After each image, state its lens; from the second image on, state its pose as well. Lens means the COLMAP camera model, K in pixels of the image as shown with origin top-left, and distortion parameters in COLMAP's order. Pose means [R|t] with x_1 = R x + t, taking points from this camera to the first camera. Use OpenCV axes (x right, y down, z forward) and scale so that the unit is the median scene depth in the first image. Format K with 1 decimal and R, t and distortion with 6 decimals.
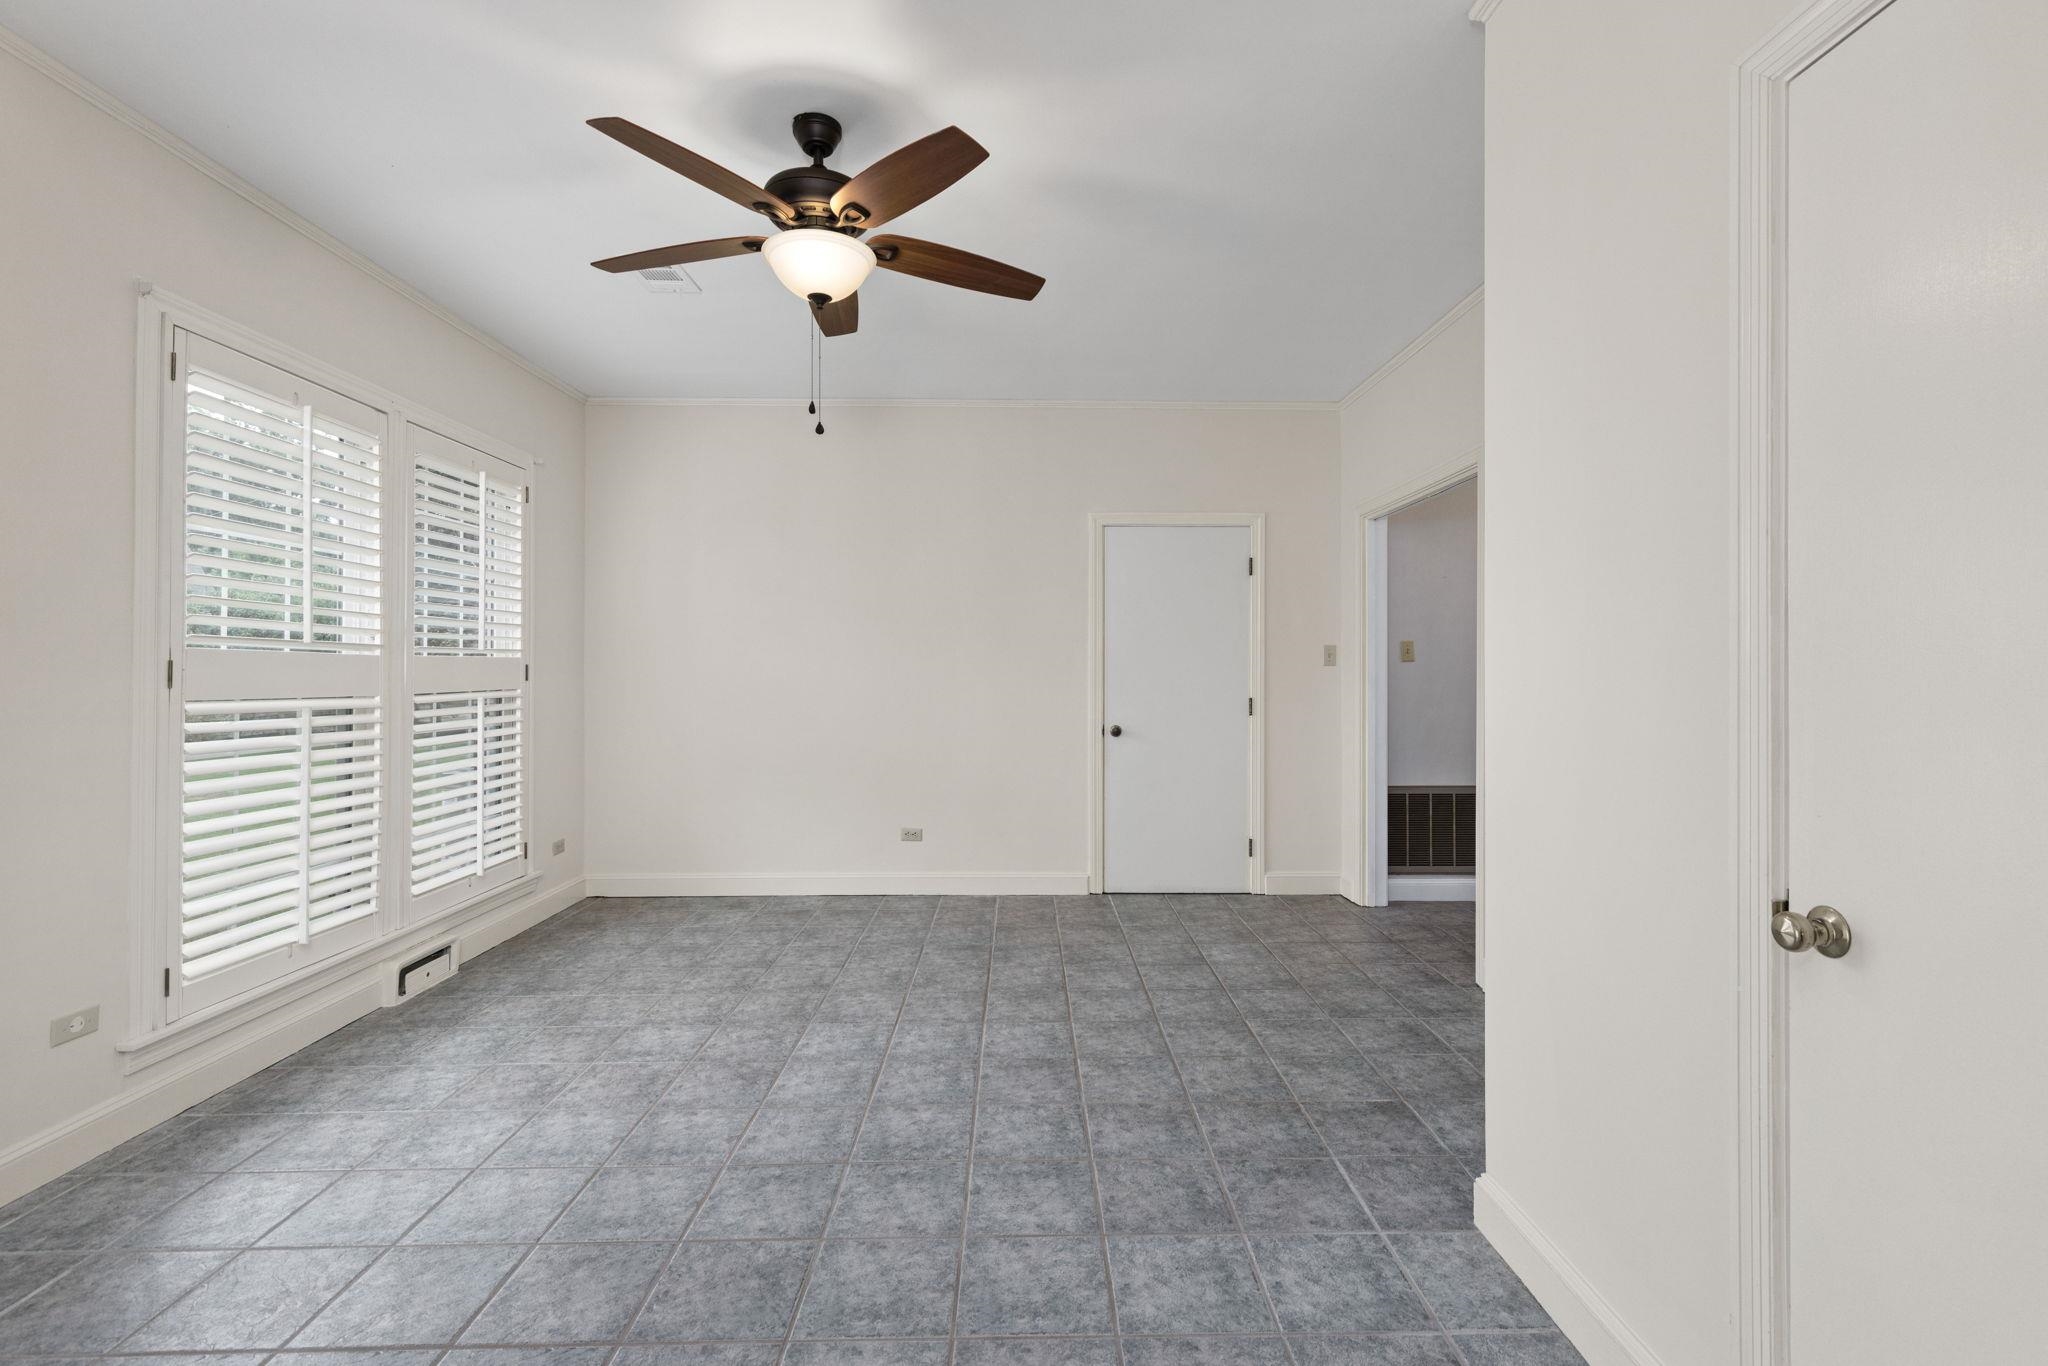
lens RADIAL K [[938.0, 0, 1026.2], [0, 938.0, 674.6], [0, 0, 1]] dist [0.002686, 0.000227]
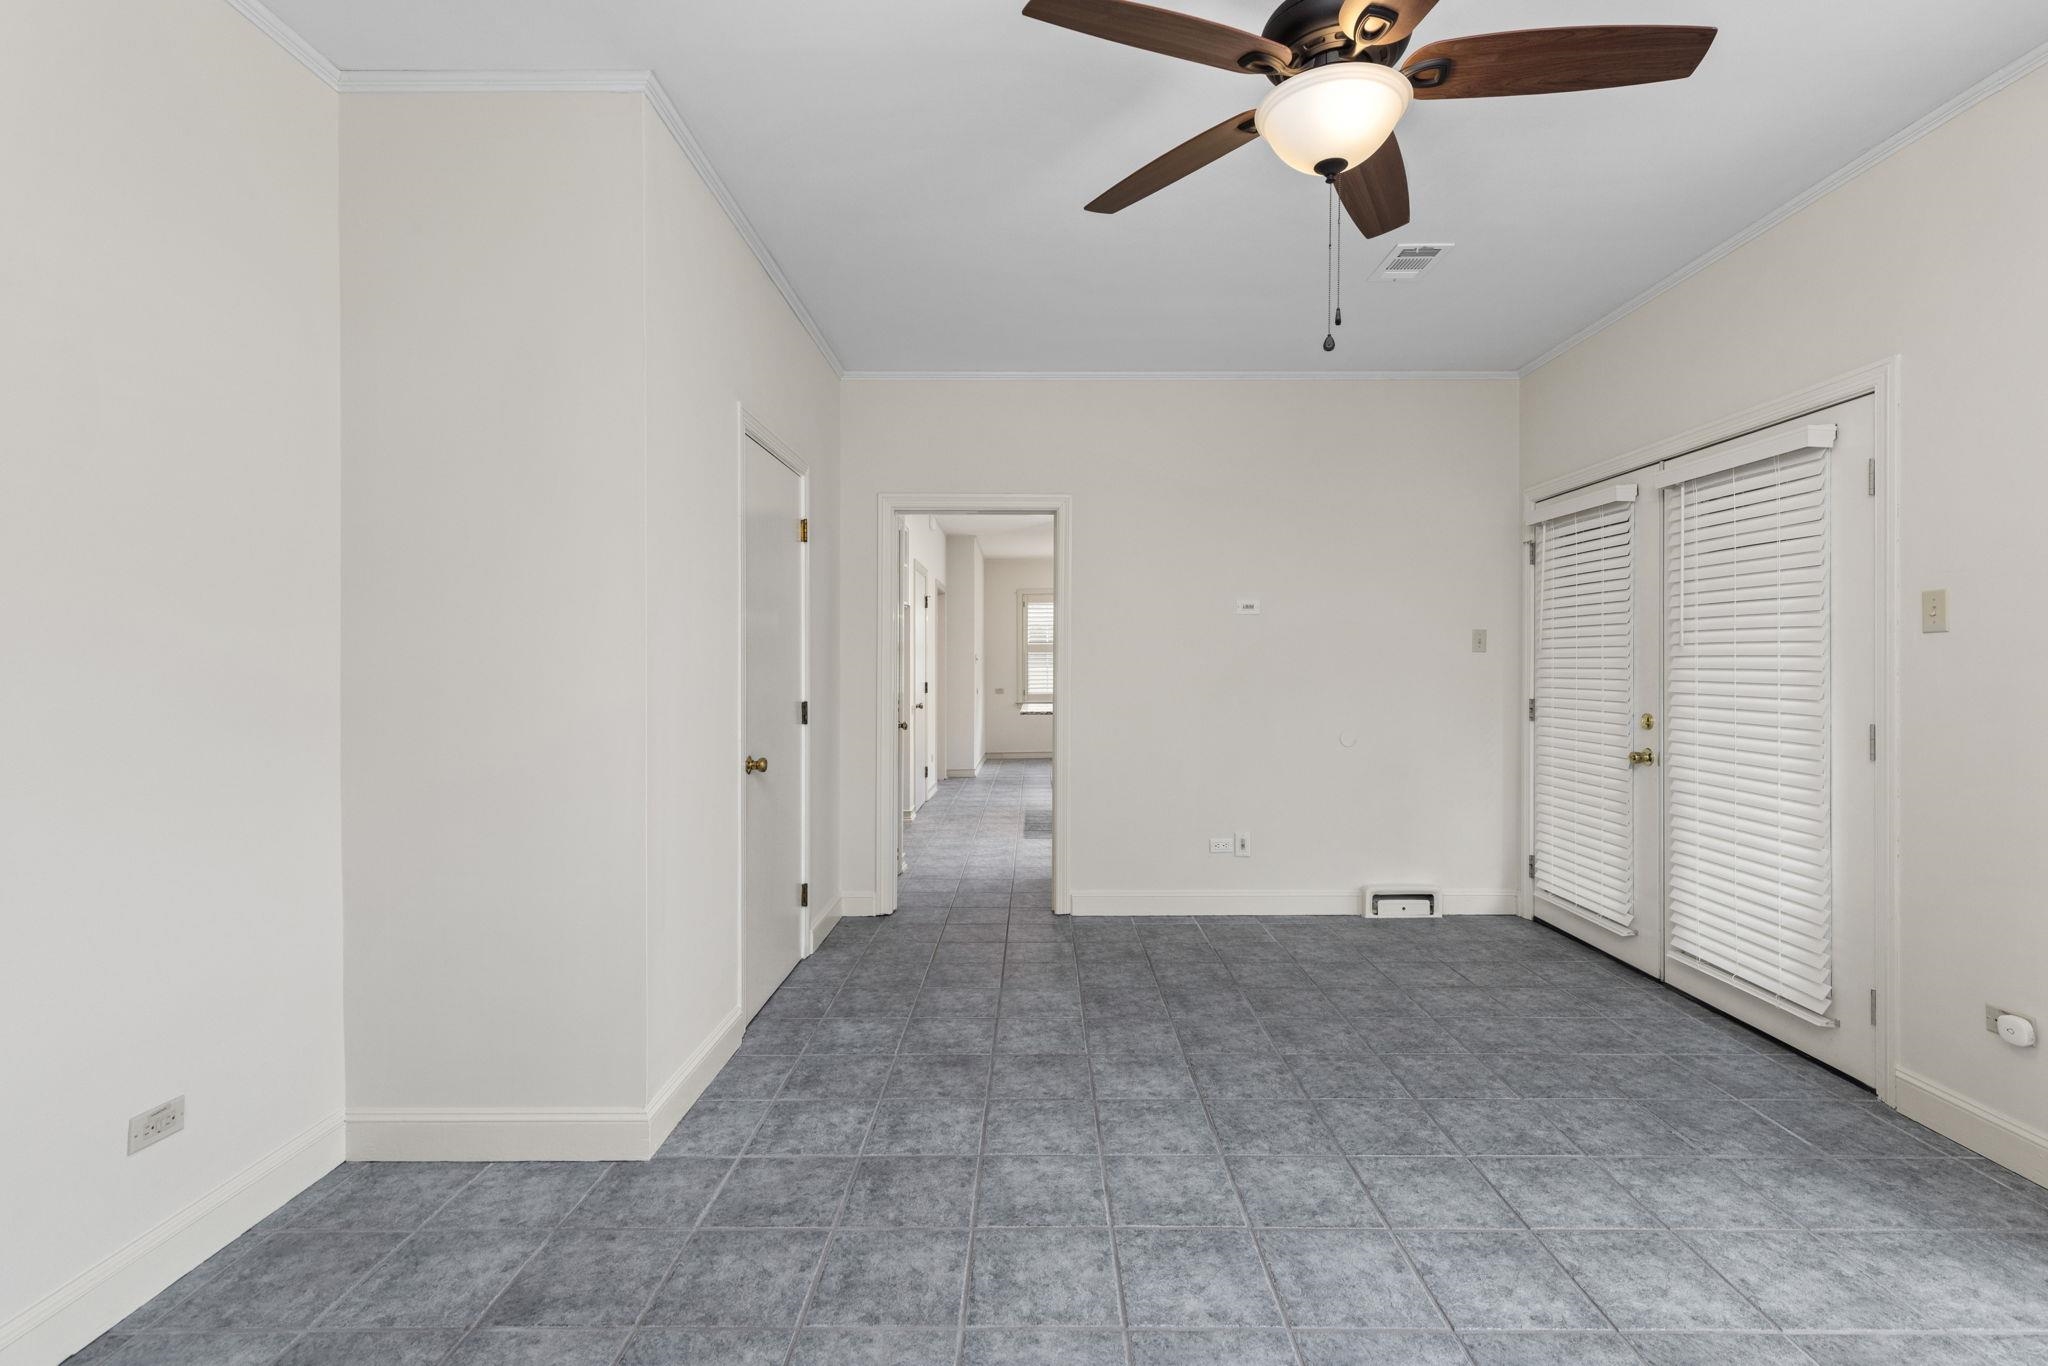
lens RADIAL K [[938.0, 0, 1021.0], [0, 938.0, 671.3], [0, 0, 1]] dist [0.002686, 0.000227]
pose [[-0.999707, 0.003503, 0.023964, 0.001930], [0.003768, 0.999932, 0.011053, -0.012378], [-0.023924, 0.011140, -0.999652, 1.954705]]
